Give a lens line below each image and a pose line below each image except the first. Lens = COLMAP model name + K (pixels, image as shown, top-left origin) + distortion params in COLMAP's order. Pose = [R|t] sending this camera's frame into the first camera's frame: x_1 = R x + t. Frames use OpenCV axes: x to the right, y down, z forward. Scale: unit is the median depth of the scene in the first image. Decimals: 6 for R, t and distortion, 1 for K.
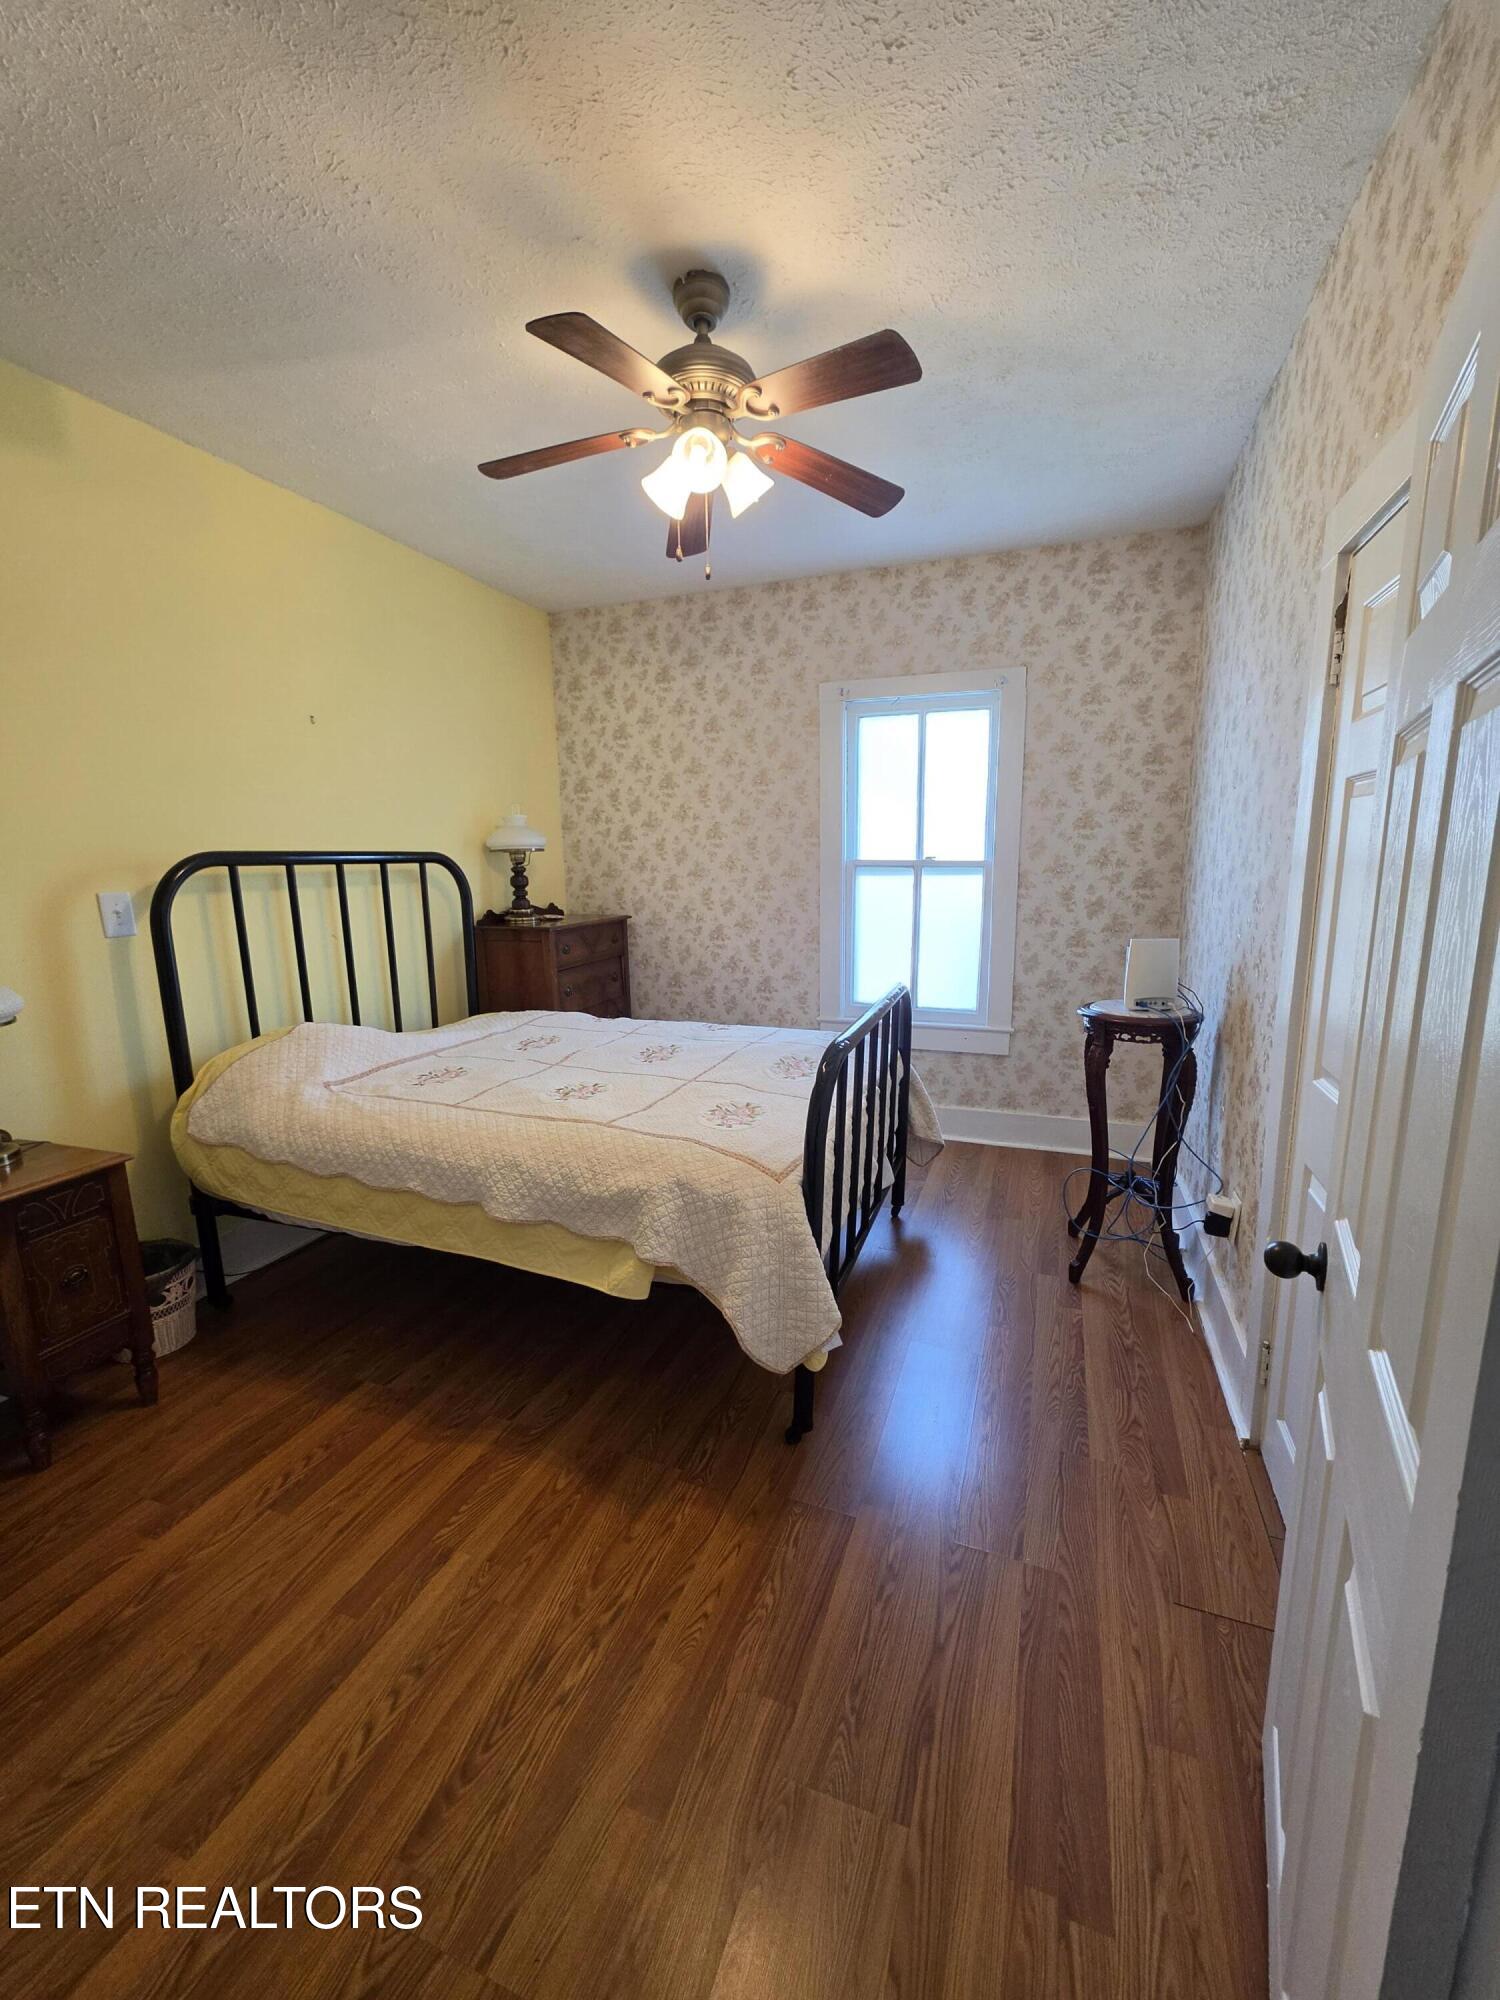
lens RADIAL K [[790.8, 0, 755.8], [0, 790.8, 1010.0], [0, 0, 1]] dist [-0.002887, 0.000047]
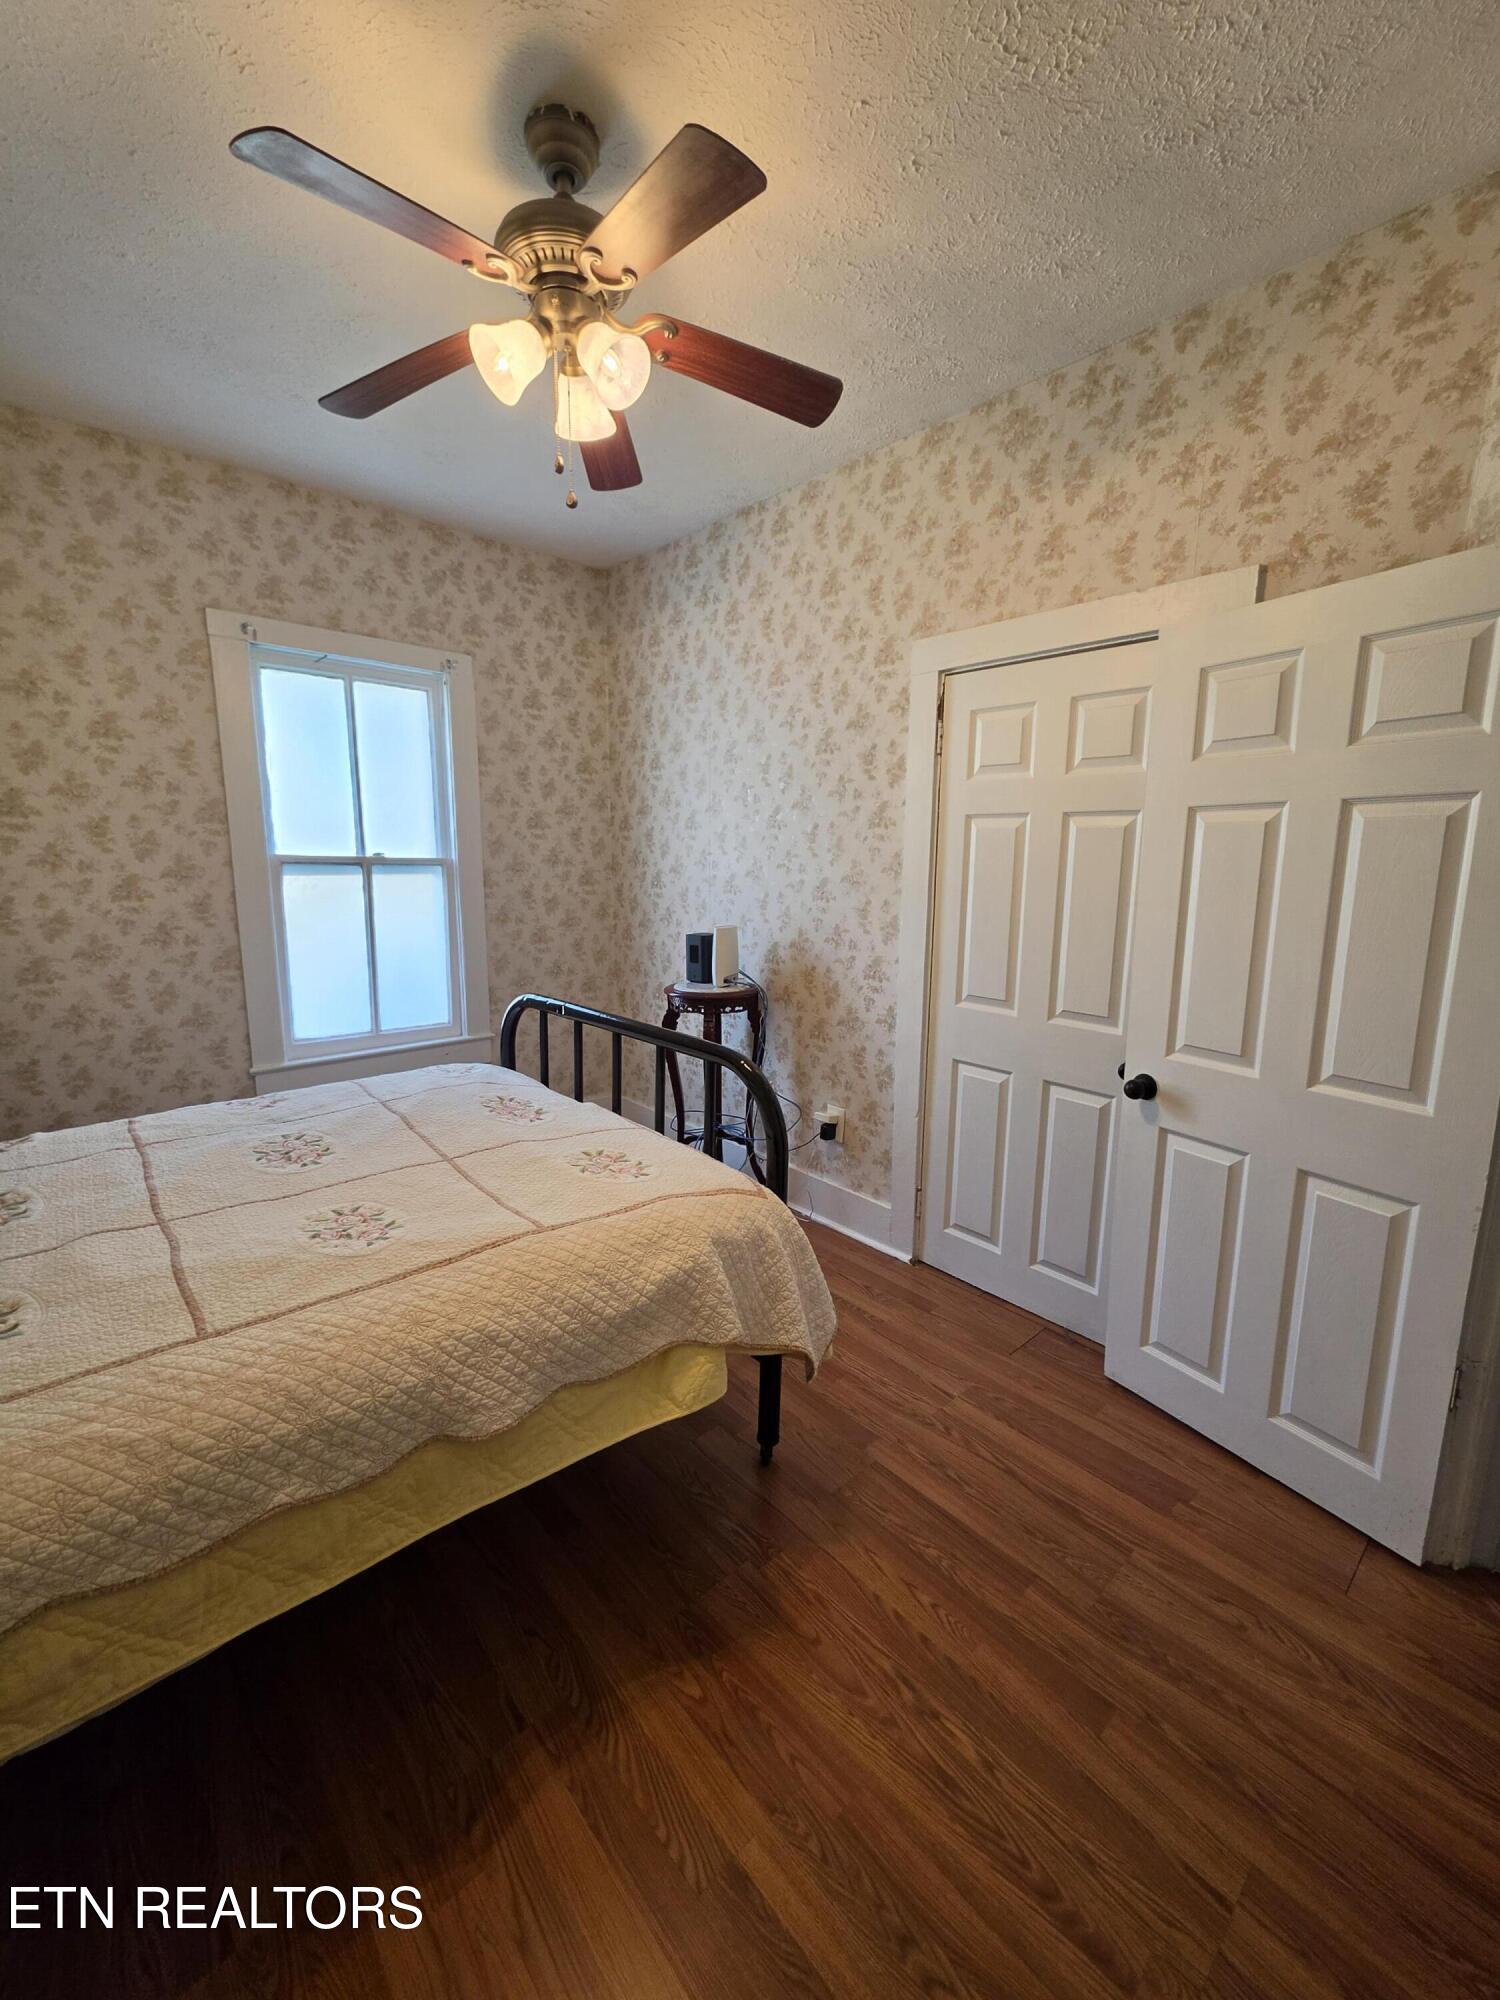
lens RADIAL K [[806.3, 0, 760.8], [0, 806.3, 1003.3], [0, 0, 1]] dist [-0.002430, -0.000260]
pose [[0.457688, -0.146271, 0.876999, -0.670877], [0.150604, 0.984875, 0.085666, -0.083831], [-0.876265, 0.092871, 0.472795, 0.440976]]
